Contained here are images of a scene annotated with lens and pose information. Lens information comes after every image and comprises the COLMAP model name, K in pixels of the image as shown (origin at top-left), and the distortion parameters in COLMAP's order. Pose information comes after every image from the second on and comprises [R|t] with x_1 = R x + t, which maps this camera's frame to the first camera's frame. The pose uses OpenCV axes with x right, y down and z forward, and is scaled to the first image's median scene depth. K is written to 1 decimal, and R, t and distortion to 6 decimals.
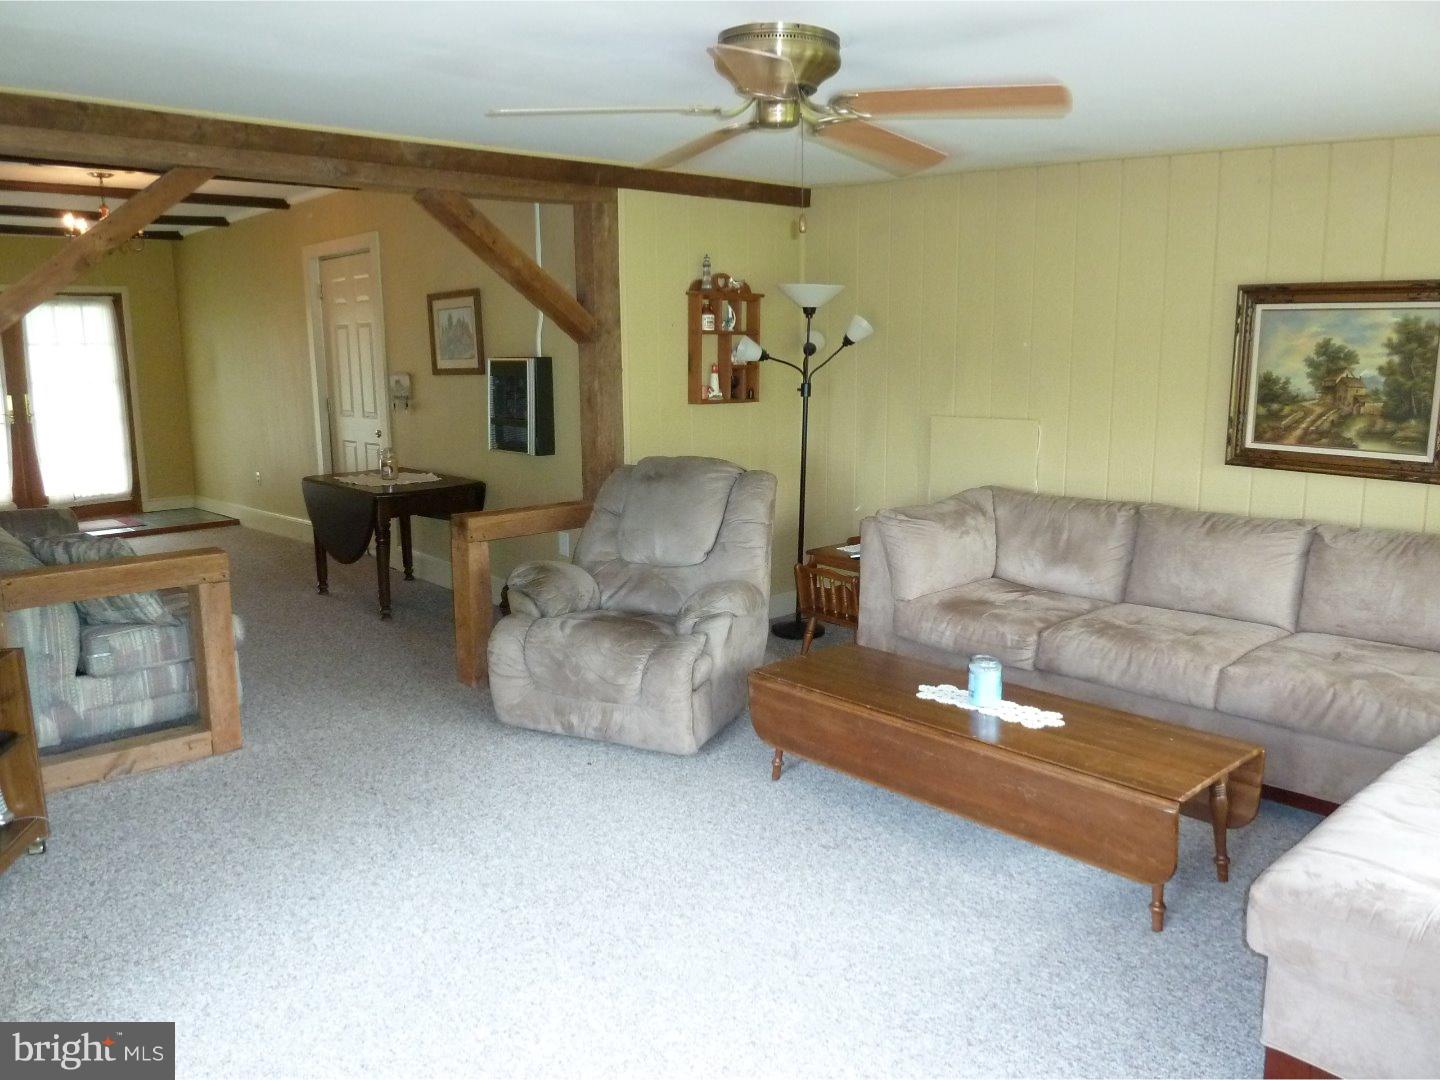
lens RADIAL K [[1086.0, 0, 719.1], [0, 1086.0, 541.6], [0, 0, 1]] dist [-0.032505, 0.001503]
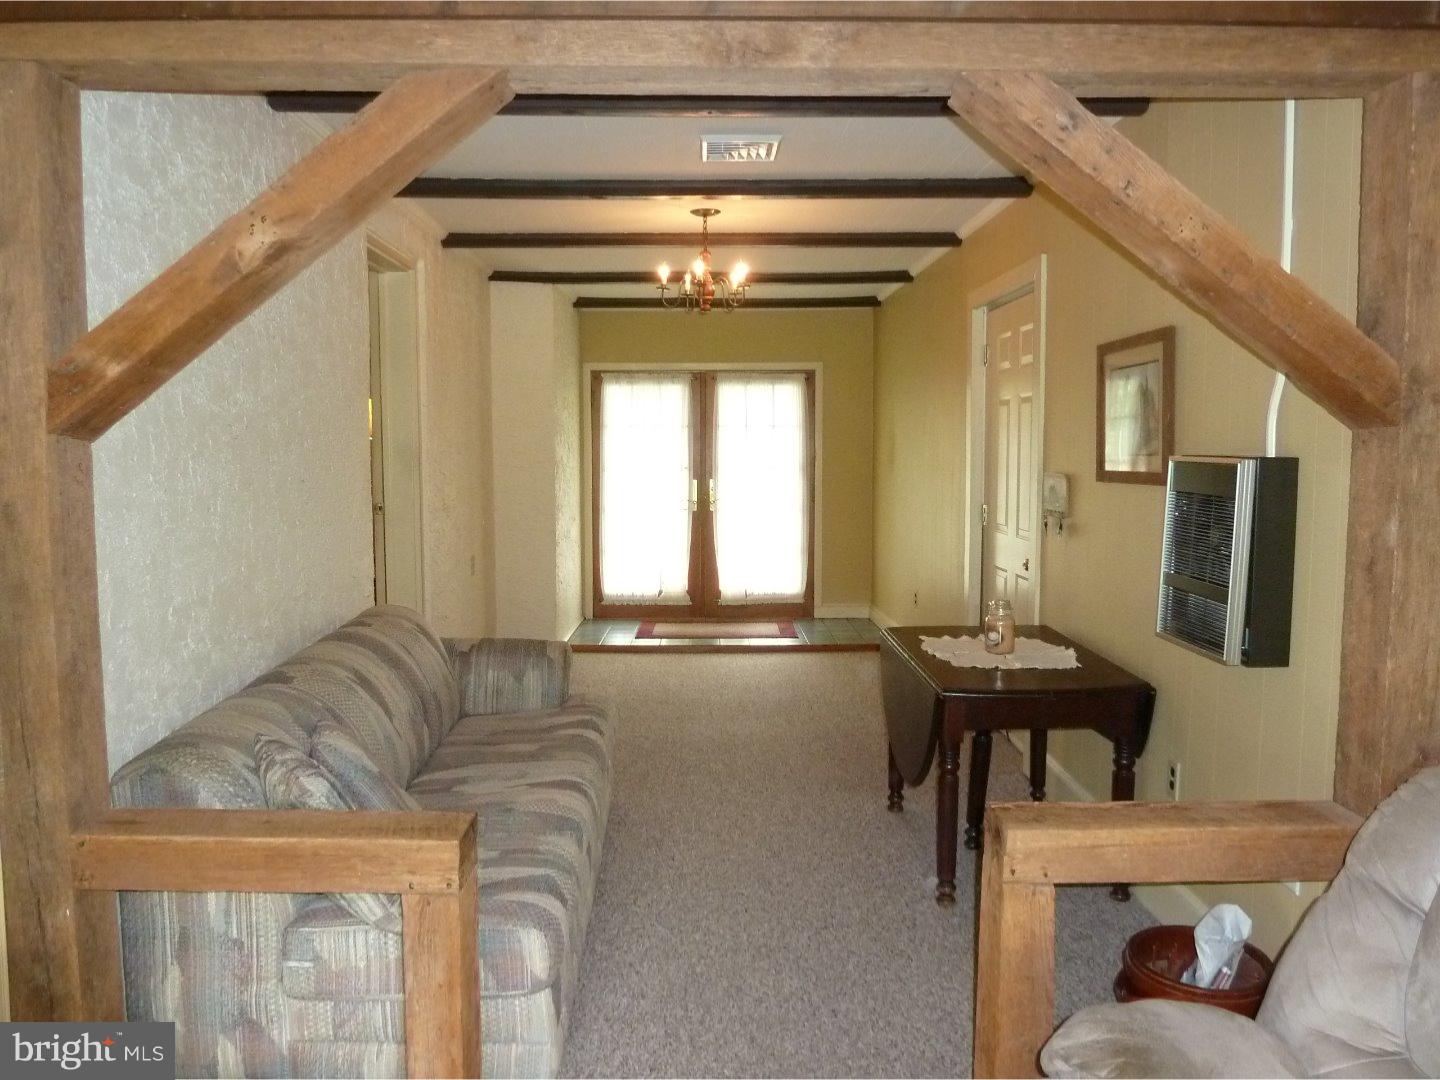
lens RADIAL K [[1086.0, 0, 715.6], [0, 1086.0, 535.4], [0, 0, 1]] dist [-0.032505, 0.001503]
pose [[0.748887, 0.067740, -0.659226, -0.035413], [-0.122859, 0.991709, -0.037665, -0.086189], [0.651209, 0.109199, 0.751001, 0.479422]]
